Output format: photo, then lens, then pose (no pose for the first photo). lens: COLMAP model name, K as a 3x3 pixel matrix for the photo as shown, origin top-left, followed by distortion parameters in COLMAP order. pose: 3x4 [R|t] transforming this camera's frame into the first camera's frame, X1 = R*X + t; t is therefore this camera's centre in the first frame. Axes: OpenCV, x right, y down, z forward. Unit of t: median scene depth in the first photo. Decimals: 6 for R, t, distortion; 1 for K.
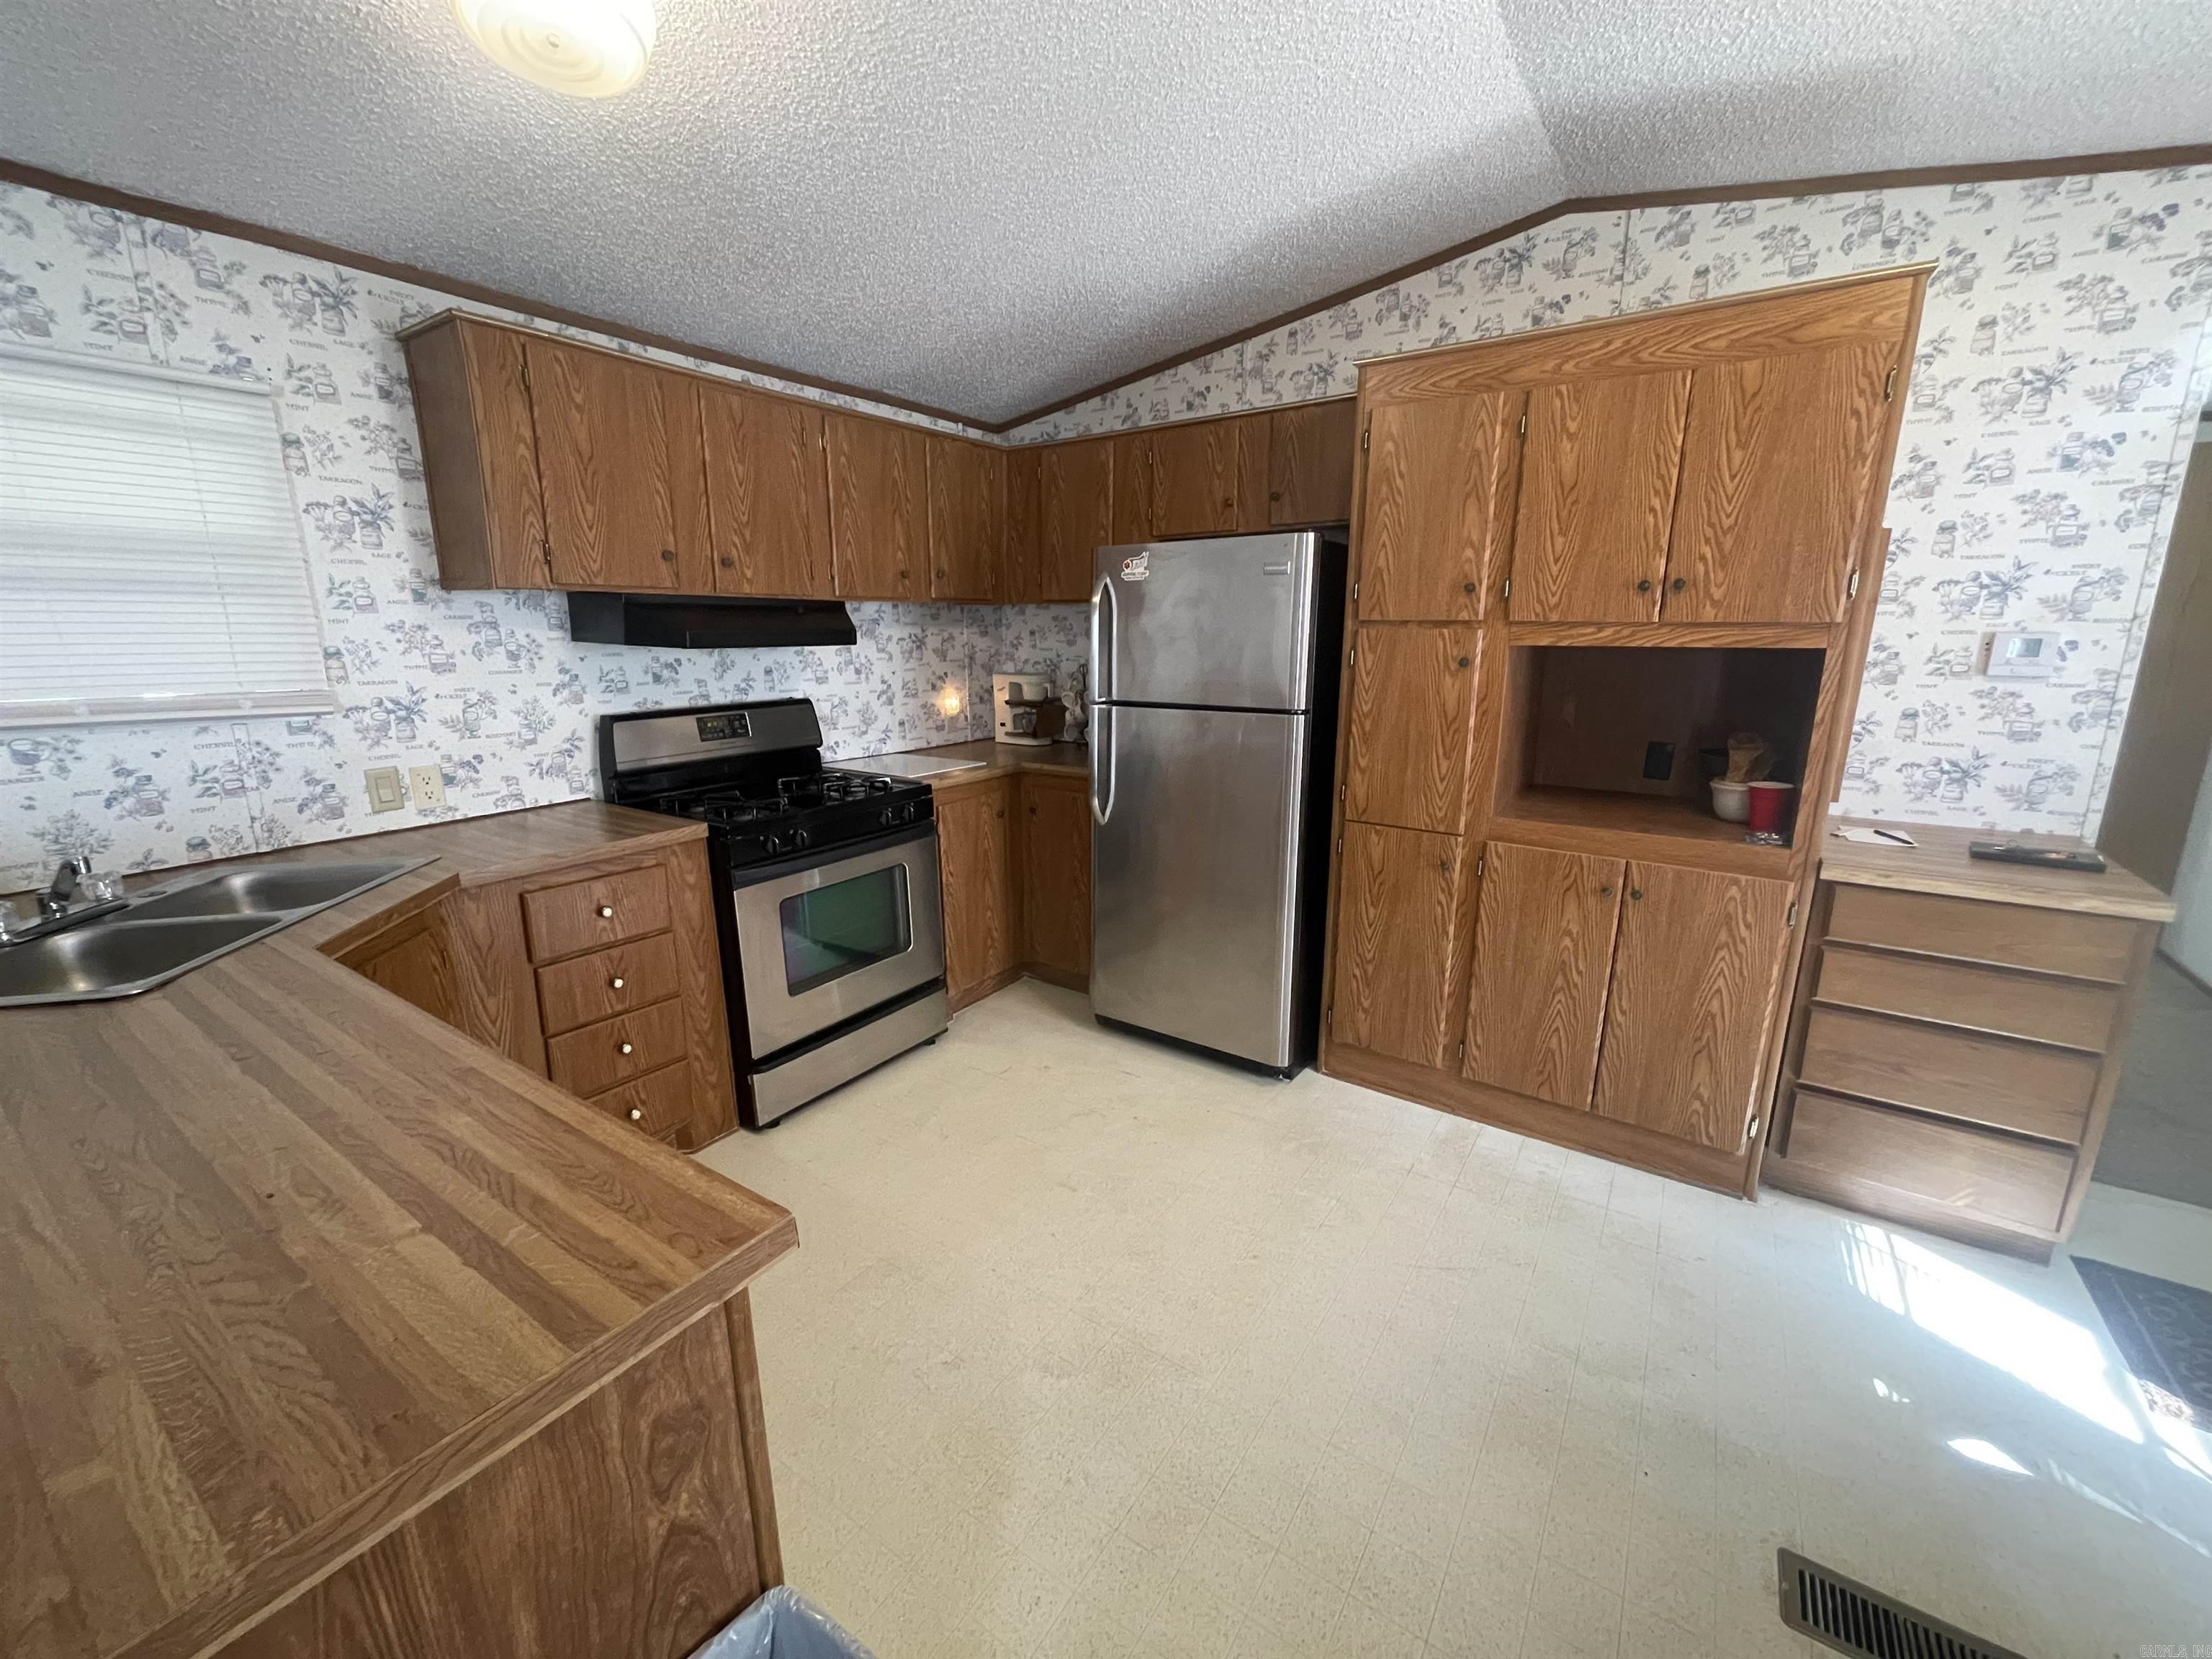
lens RADIAL K [[893.7, 0, 1103.6], [0, 893.7, 821.1], [0, 0, 1]] dist [-0.002536, 0.000911]
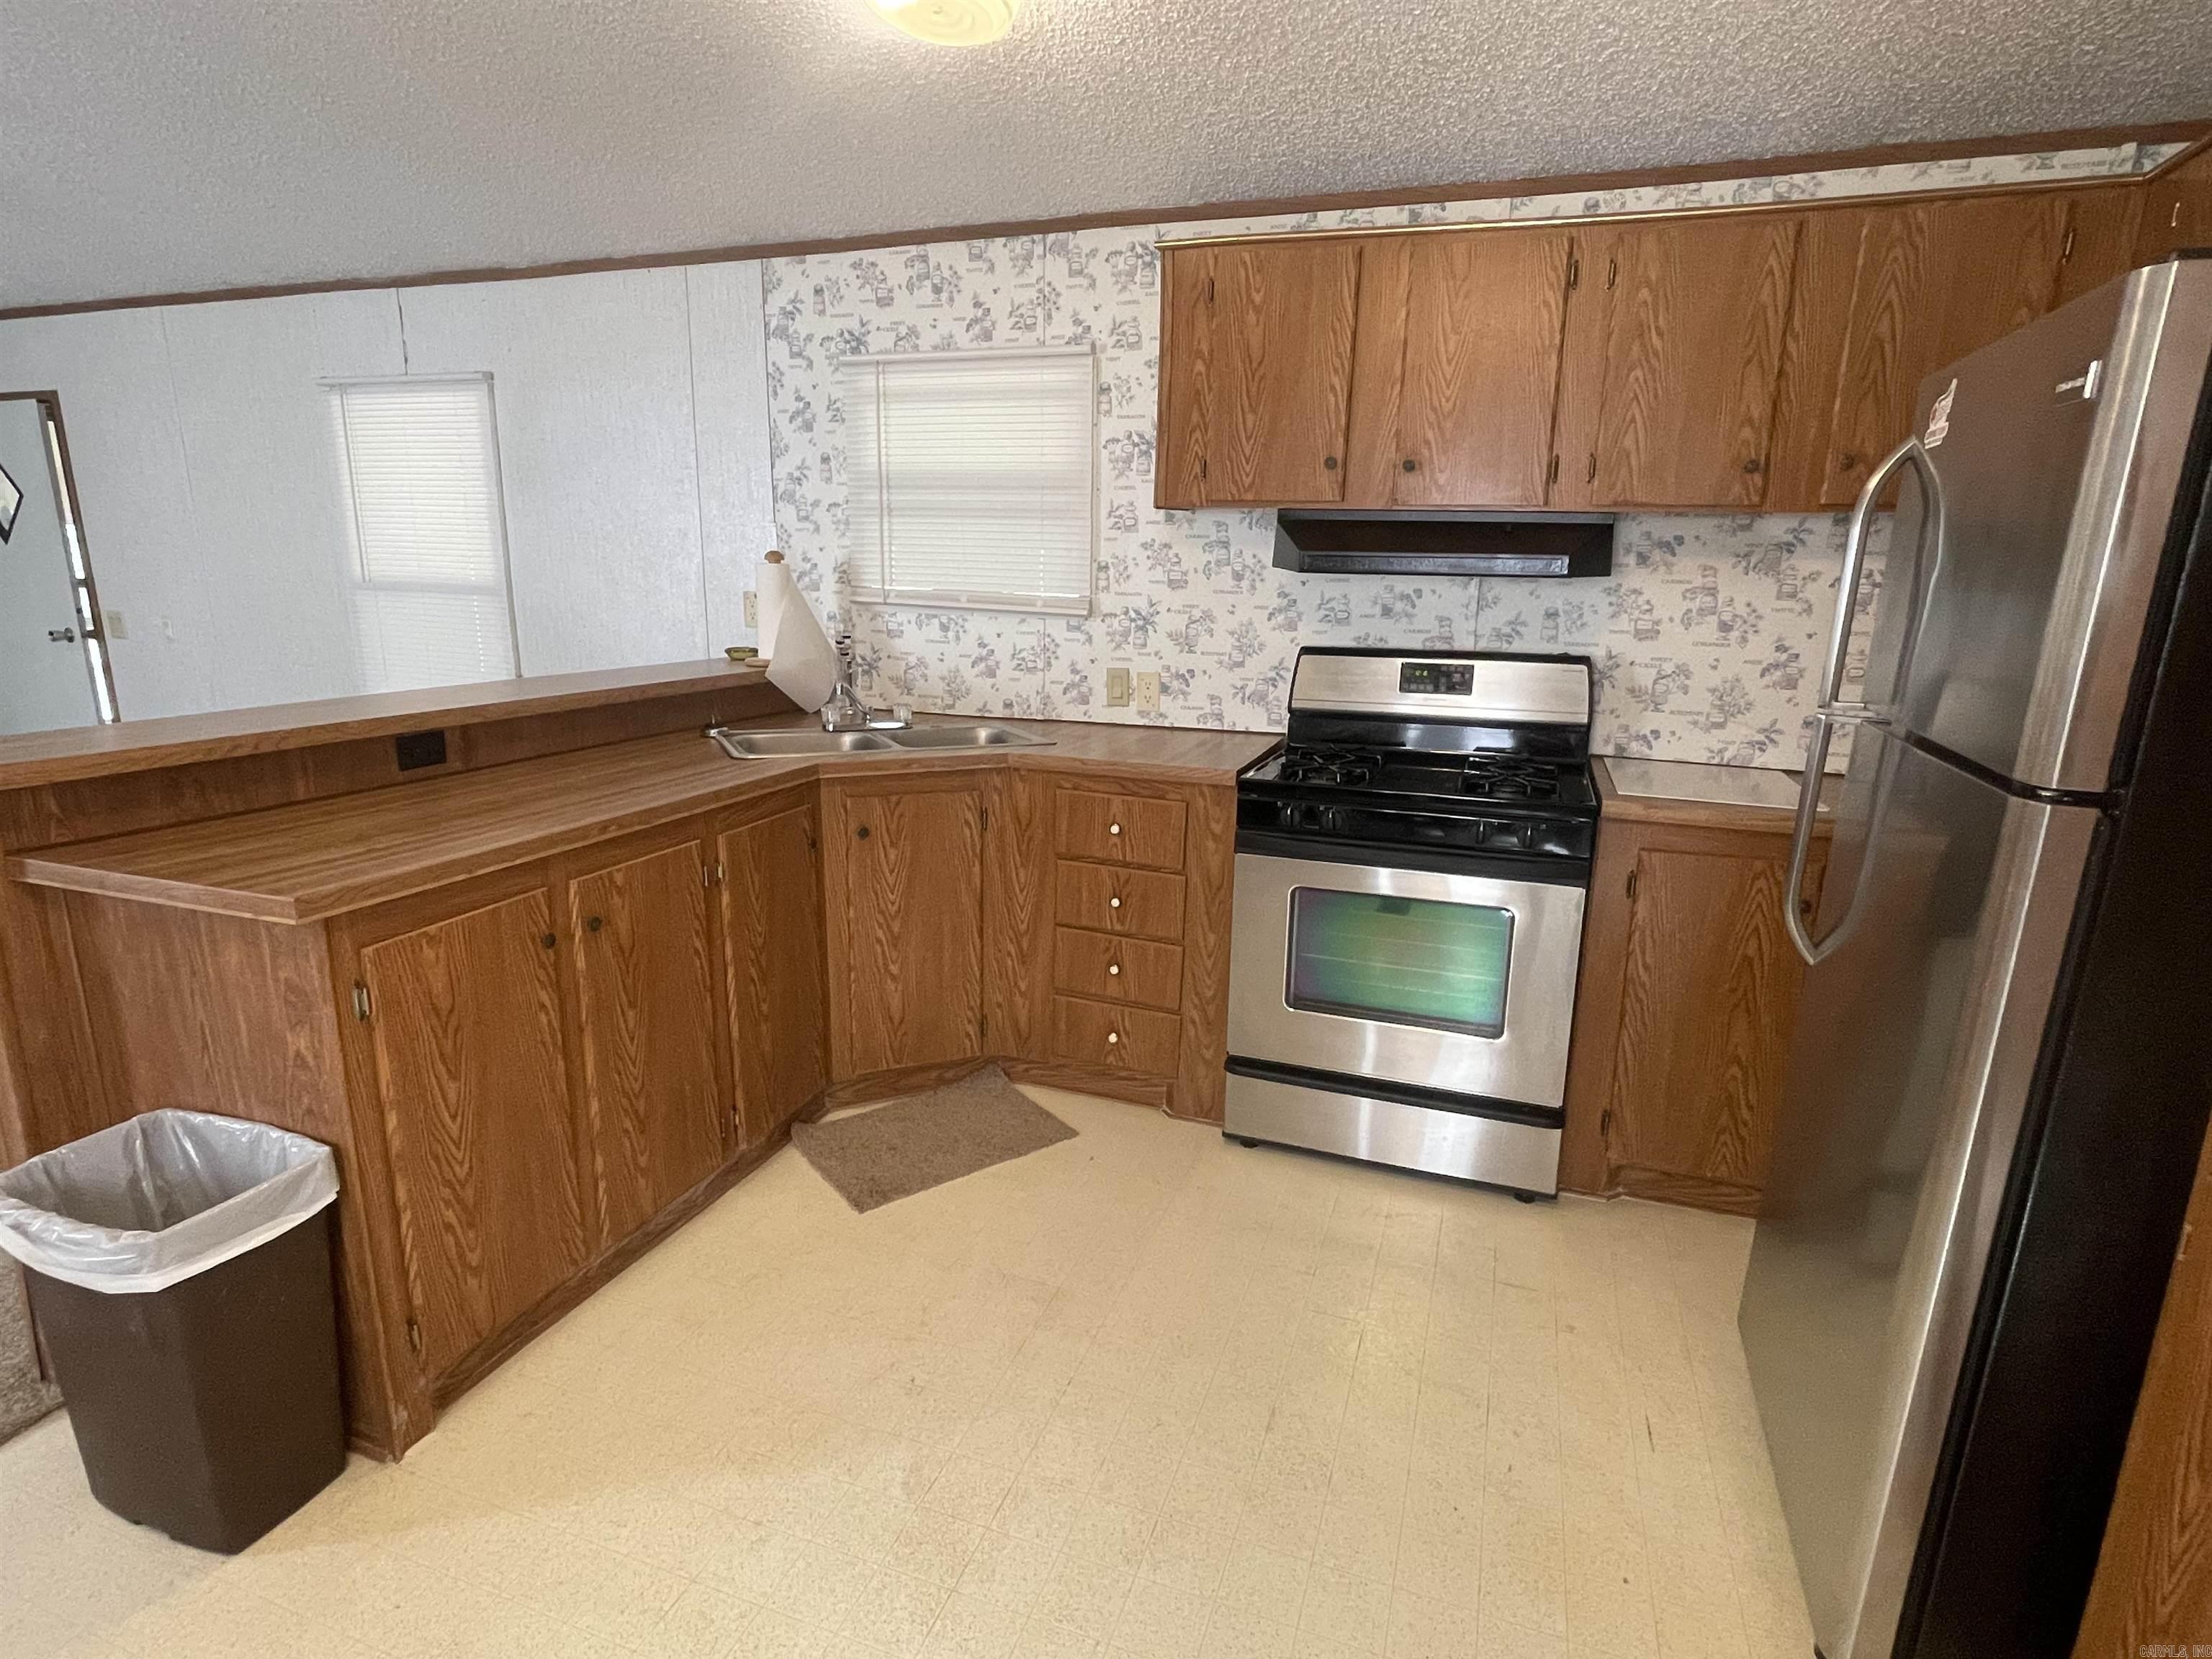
lens RADIAL K [[1158.4, 0, 1088.4], [0, 1158.4, 819.9], [0, 0, 1]] dist [0.019364, -0.008048]
pose [[0.244196, 0.225197, -0.943215, 0.607462], [-0.225720, 0.959145, 0.170563, -0.113503], [0.943090, 0.171252, 0.285051, 0.551468]]
